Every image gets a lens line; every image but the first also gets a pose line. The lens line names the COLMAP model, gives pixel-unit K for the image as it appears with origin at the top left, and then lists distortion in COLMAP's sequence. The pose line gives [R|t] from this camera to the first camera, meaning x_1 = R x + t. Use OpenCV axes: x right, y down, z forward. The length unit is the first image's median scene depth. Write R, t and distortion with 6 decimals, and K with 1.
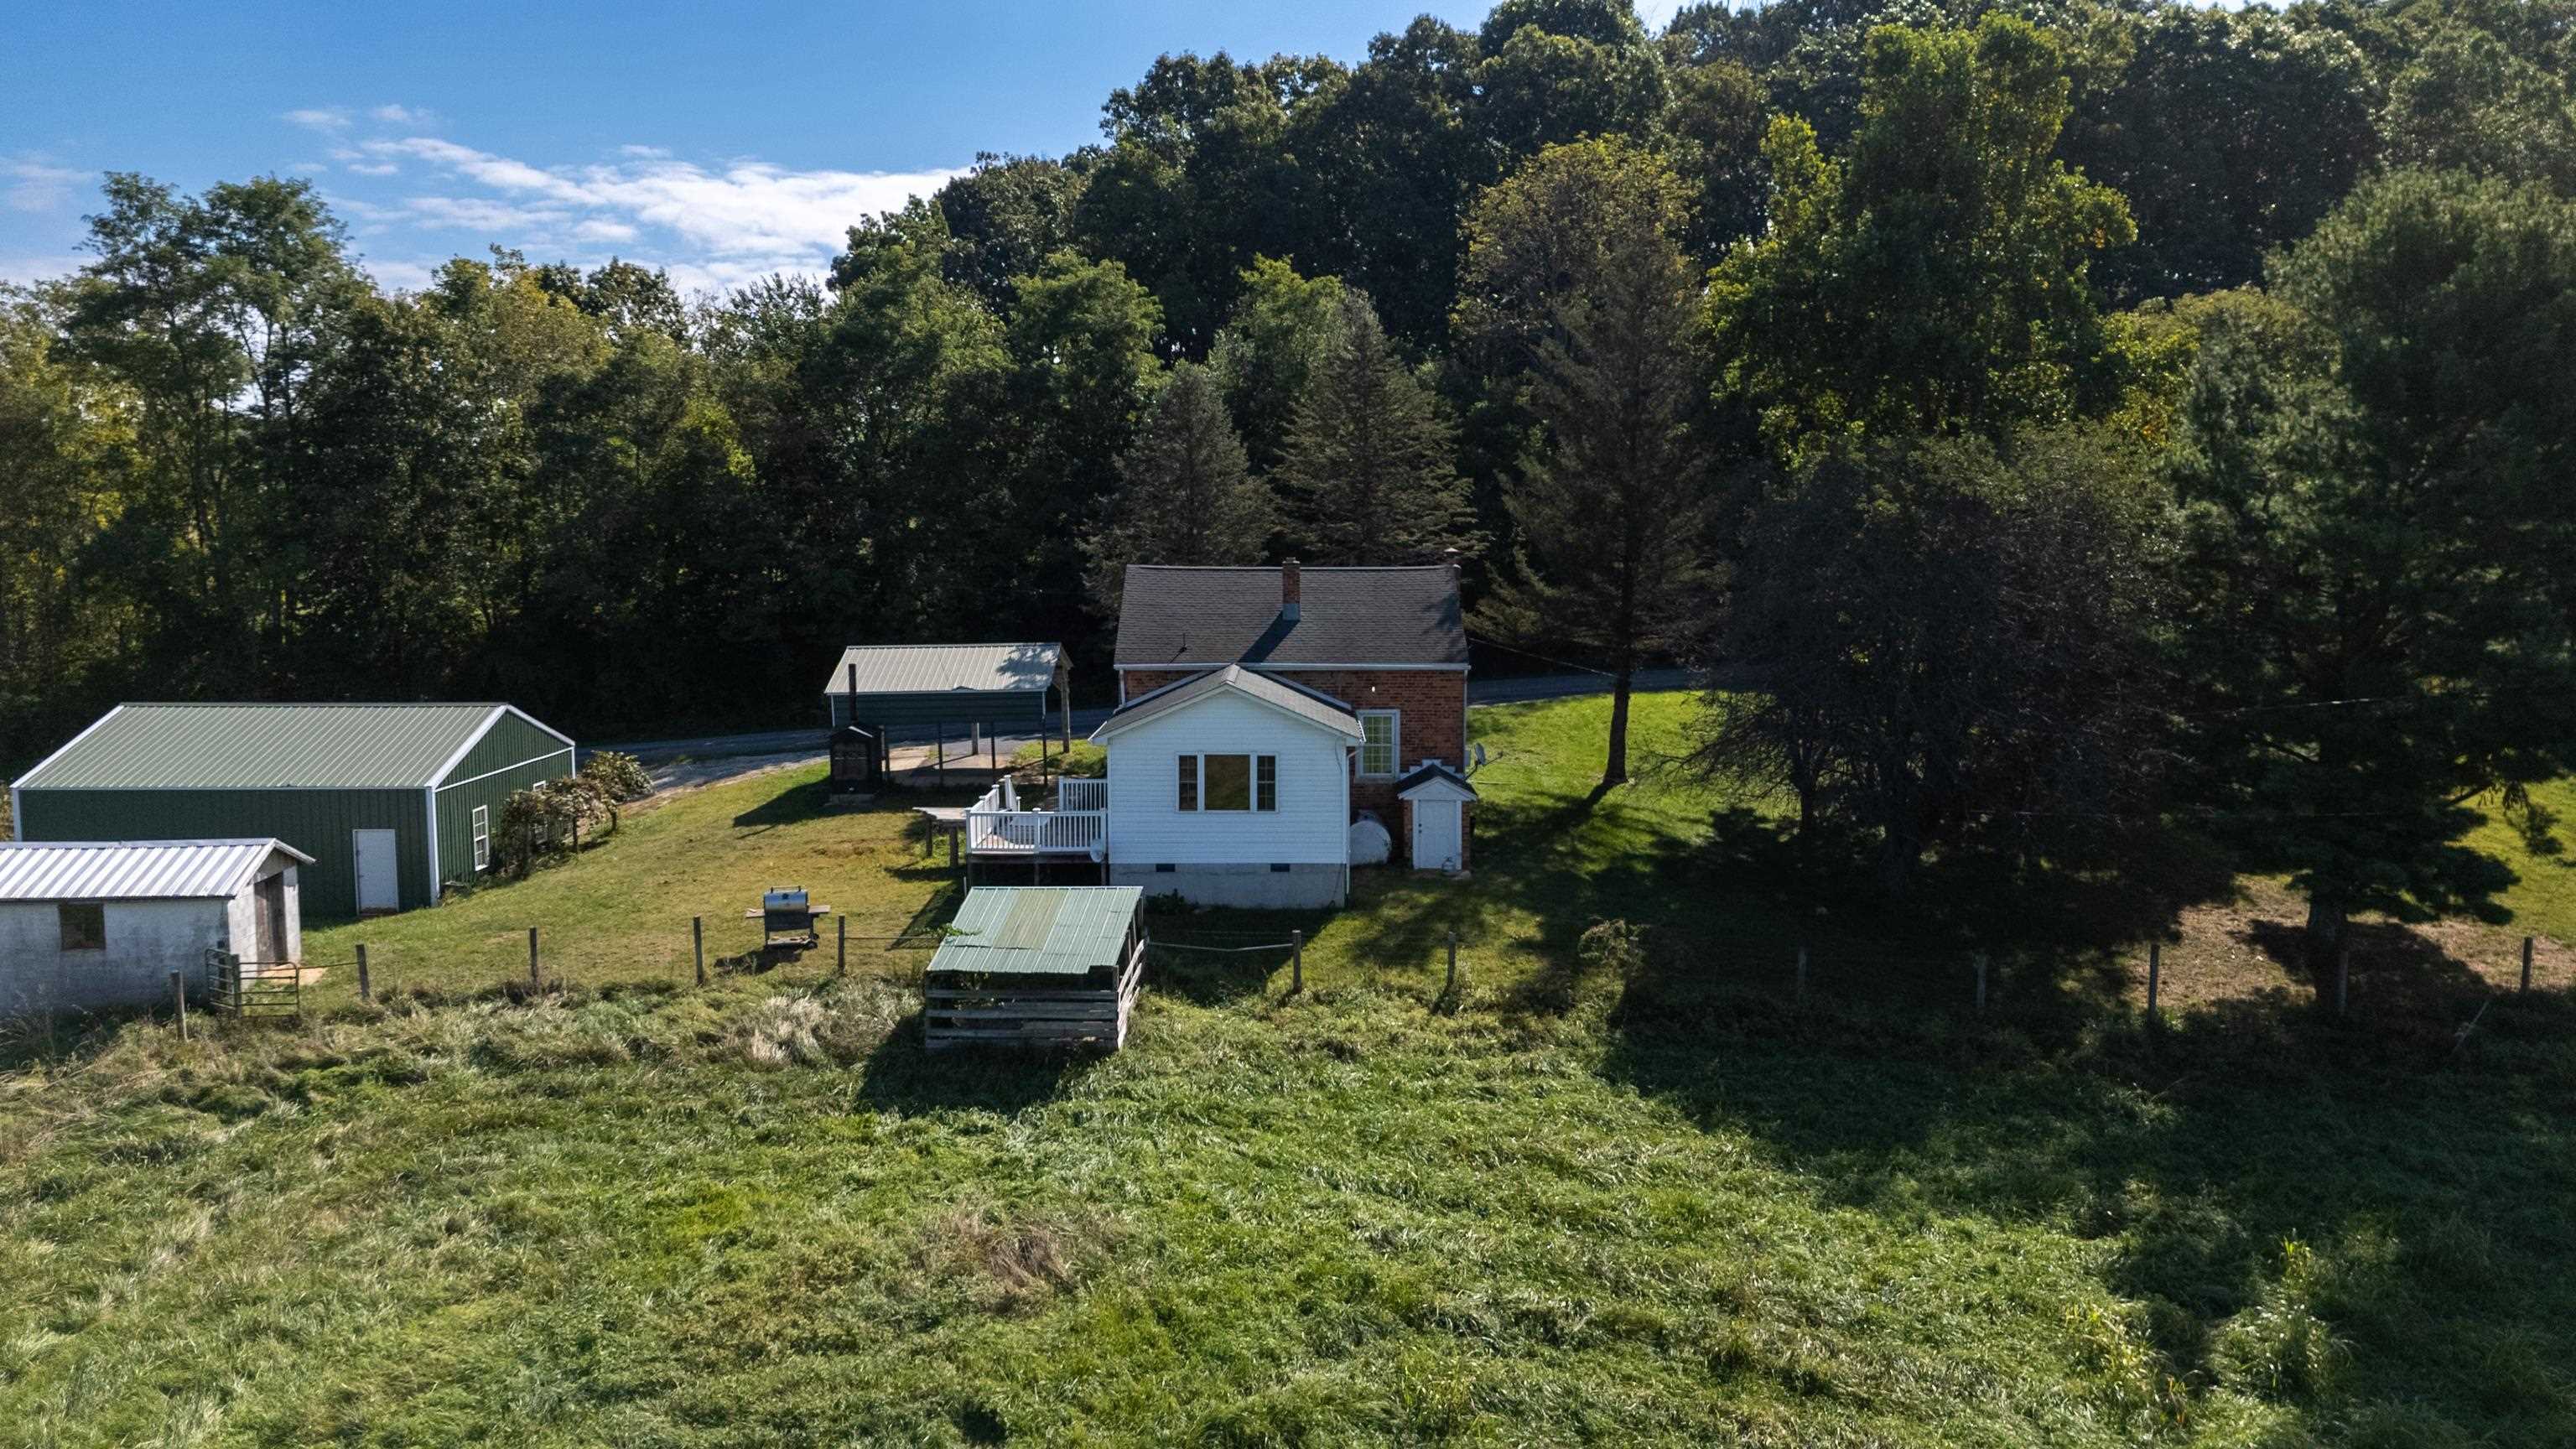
lens RADIAL K [[1995.8, 0, 1292.6], [0, 1995.8, 730.1], [0, 0, 1]] dist [0.044554, -0.014362]
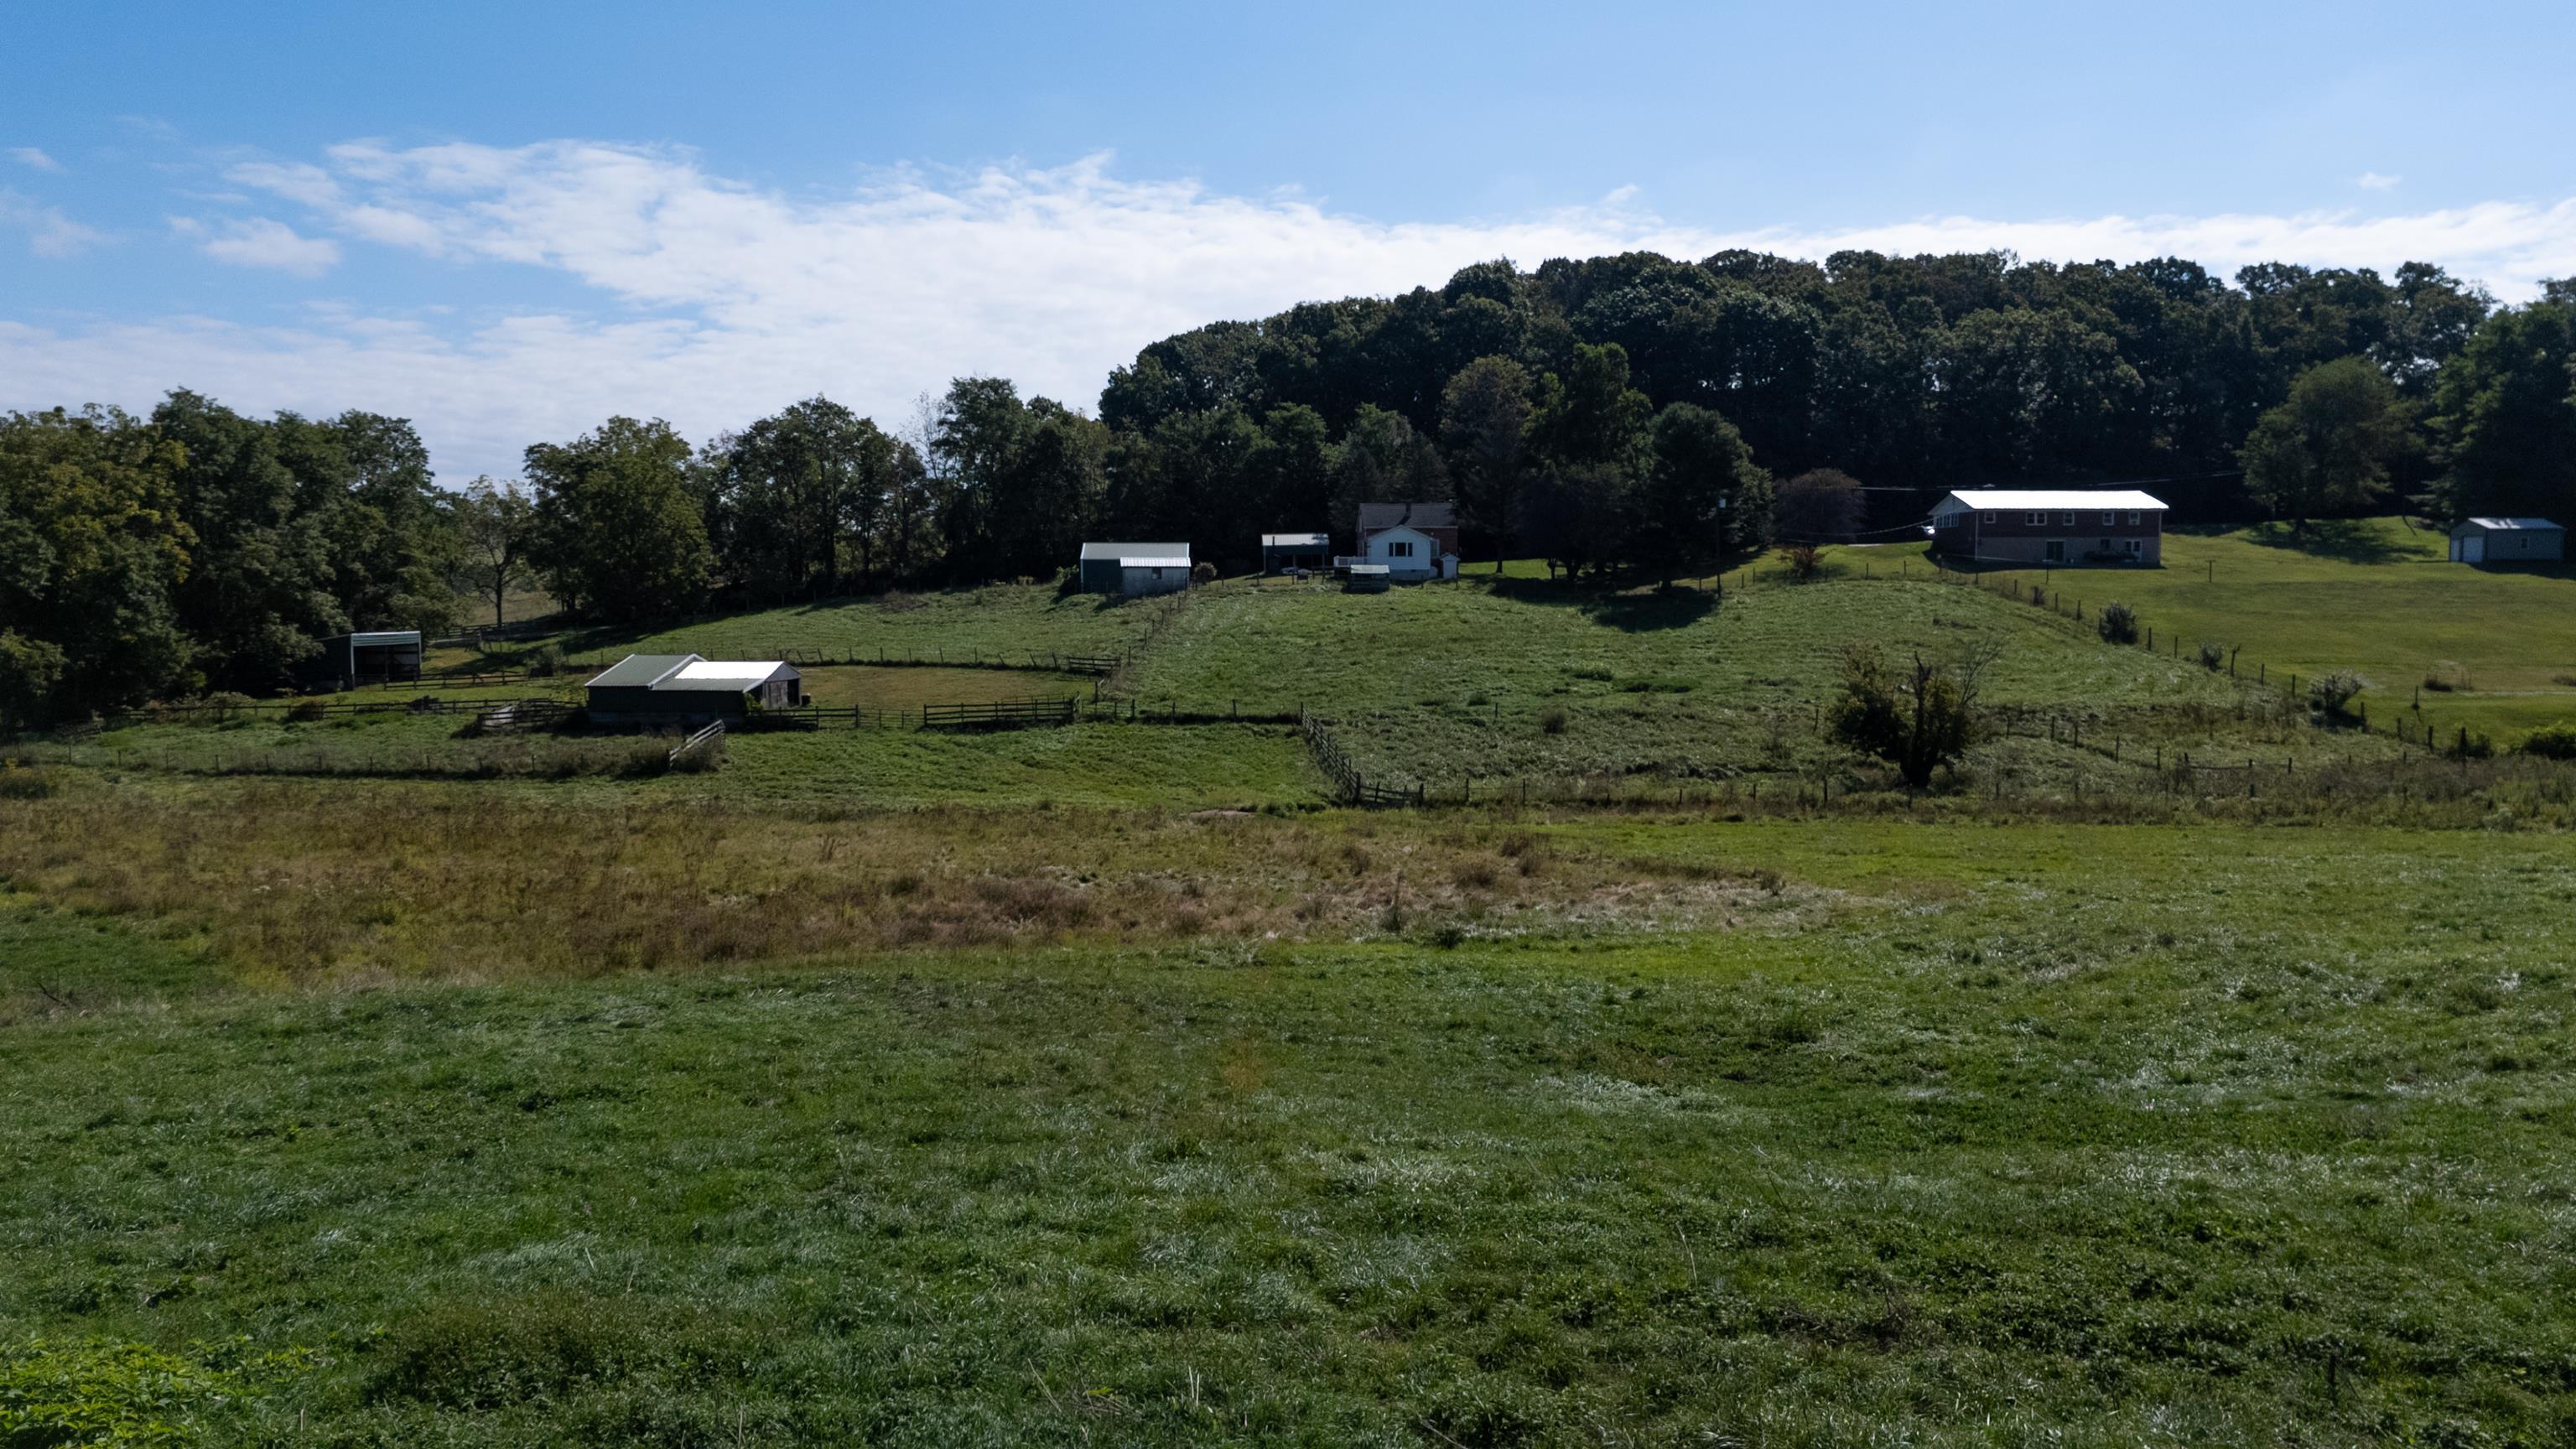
lens RADIAL K [[1995.8, 0, 1281.9], [0, 1995.8, 718.1], [0, 0, 1]] dist [0.044554, -0.014362]
pose [[0.999628, -0.005710, 0.026675, -0.194004], [0.006782, 0.999165, -0.040289, 0.268772], [-0.026423, 0.040455, 0.998832, -1.539436]]
